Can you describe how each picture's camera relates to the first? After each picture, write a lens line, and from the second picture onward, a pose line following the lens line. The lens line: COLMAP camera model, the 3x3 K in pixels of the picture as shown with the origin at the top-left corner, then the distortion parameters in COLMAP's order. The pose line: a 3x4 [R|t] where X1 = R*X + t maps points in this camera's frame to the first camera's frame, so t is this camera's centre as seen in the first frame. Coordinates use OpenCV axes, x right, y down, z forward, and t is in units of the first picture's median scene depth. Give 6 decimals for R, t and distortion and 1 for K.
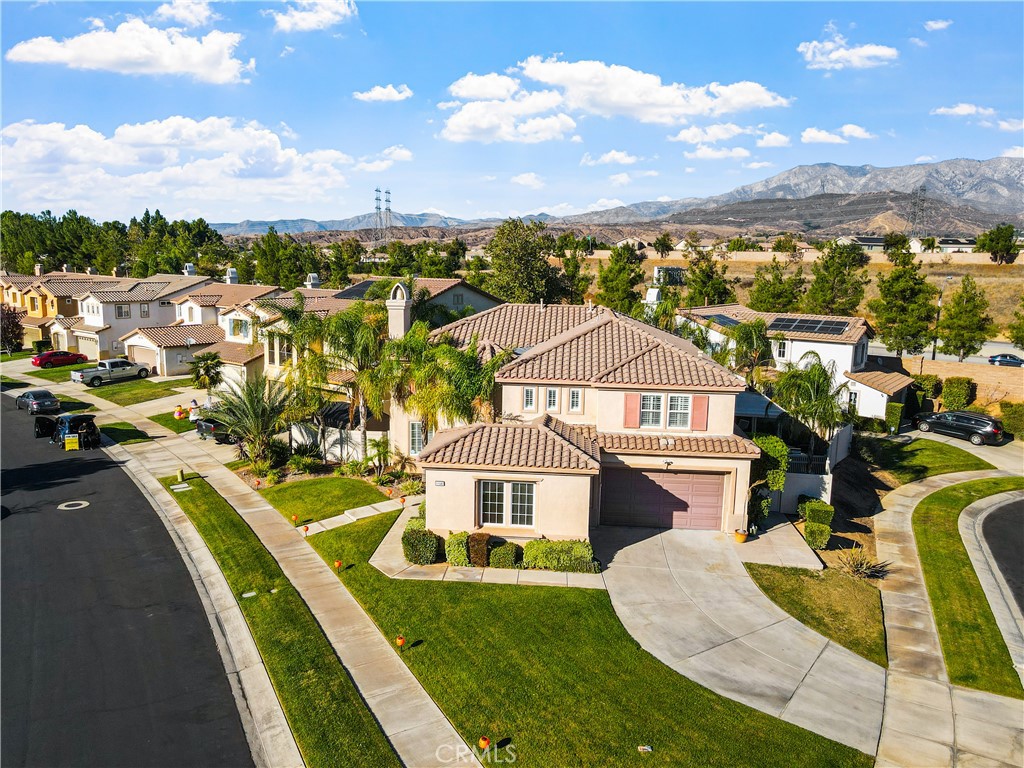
lens RADIAL K [[751.6, 0, 507.0], [0, 751.6, 377.5], [0, 0, 1]] dist [0.007043, 0.007246]
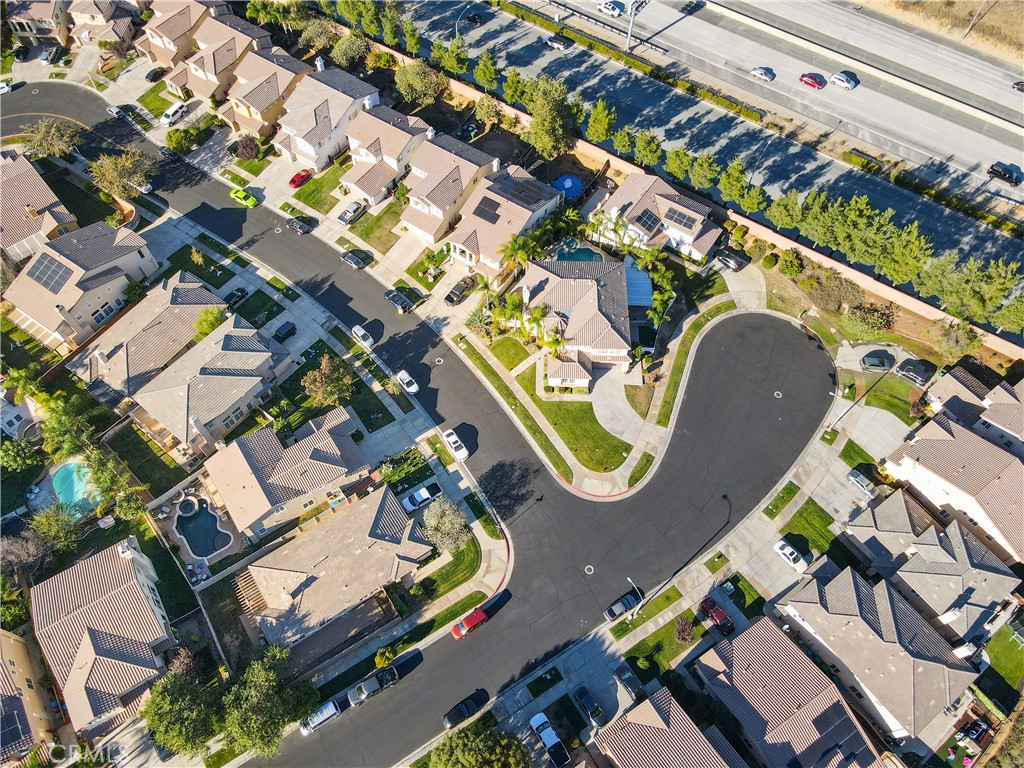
lens RADIAL K [[751.6, 0, 507.0], [0, 751.6, 377.5], [0, 0, 1]] dist [0.007043, 0.007246]
pose [[0.997389, -0.065568, 0.030274, -0.446445], [0.018980, 0.642444, 0.766097, -2.908172], [-0.069681, -0.763522, 0.642011, -1.561106]]
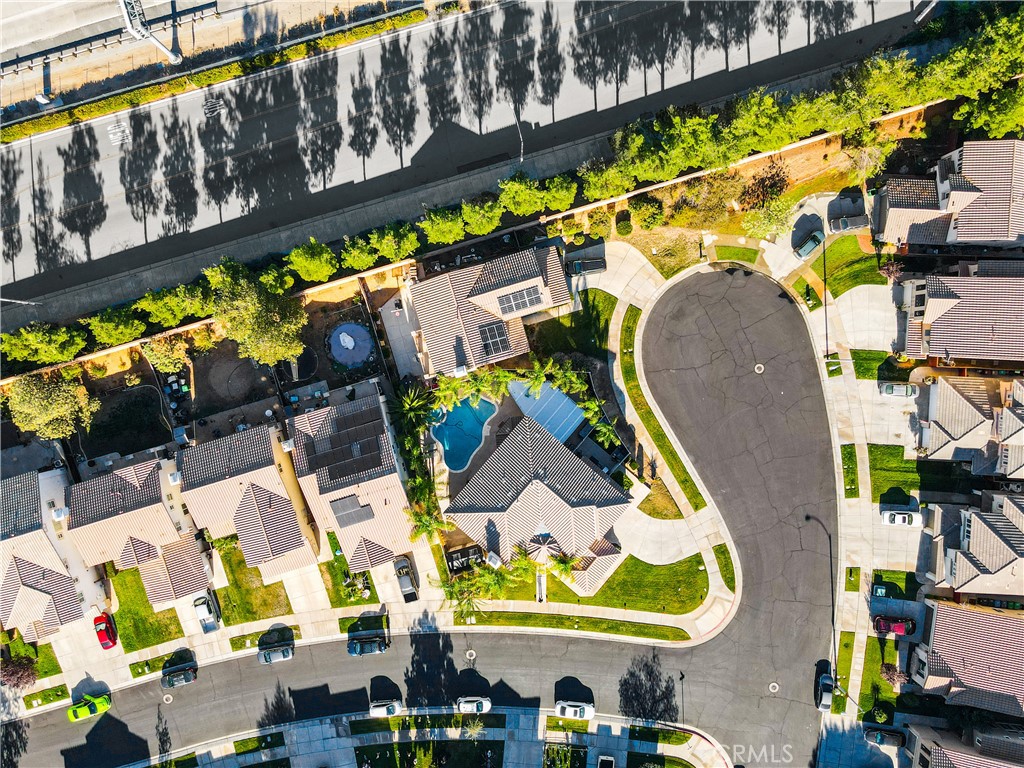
lens RADIAL K [[751.6, 0, 507.0], [0, 751.6, 377.5], [0, 0, 1]] dist [0.007043, 0.007246]
pose [[0.572945, -0.818296, -0.046114, 0.606026], [0.144547, 0.045504, 0.988451, -3.234800], [-0.806747, -0.572993, 0.144354, 1.291153]]
